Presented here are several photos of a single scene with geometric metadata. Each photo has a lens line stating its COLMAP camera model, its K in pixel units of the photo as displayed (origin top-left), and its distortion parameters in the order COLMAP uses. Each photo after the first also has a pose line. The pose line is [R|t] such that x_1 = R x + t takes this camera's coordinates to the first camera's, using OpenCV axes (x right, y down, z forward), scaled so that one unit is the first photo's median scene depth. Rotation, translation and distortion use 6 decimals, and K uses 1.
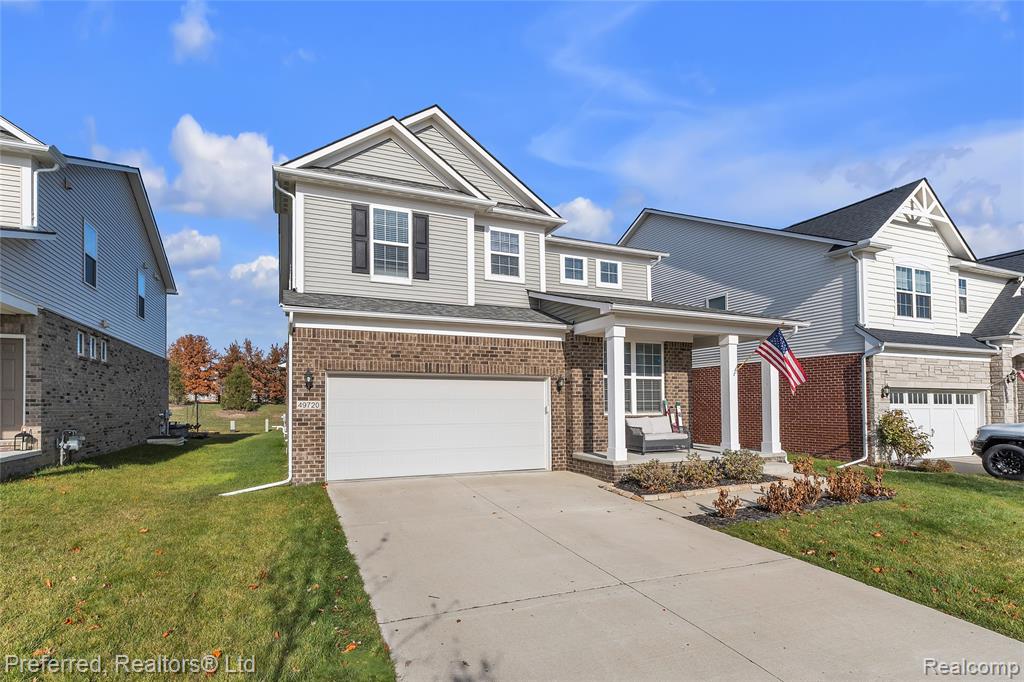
lens RADIAL K [[492.3, 0, 443.8], [0, 492.3, 408.2], [0, 0, 1]] dist [0.004585, 0.000366]
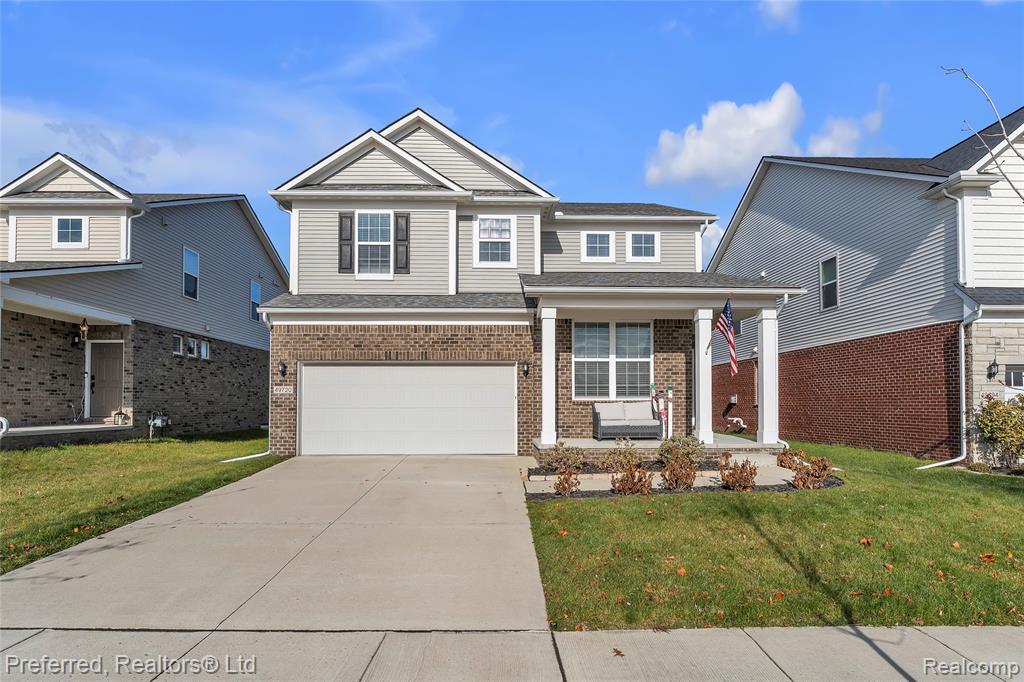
lens RADIAL K [[556.8, 0, 477.9], [0, 556.8, 406.8], [0, 0, 1]] dist [0.001515, 0.000253]
pose [[0.937161, 0.002998, -0.348883, 0.537837], [-0.002614, 0.999995, 0.001571, 0.026585], [0.348886, -0.000560, 0.937165, -0.082110]]
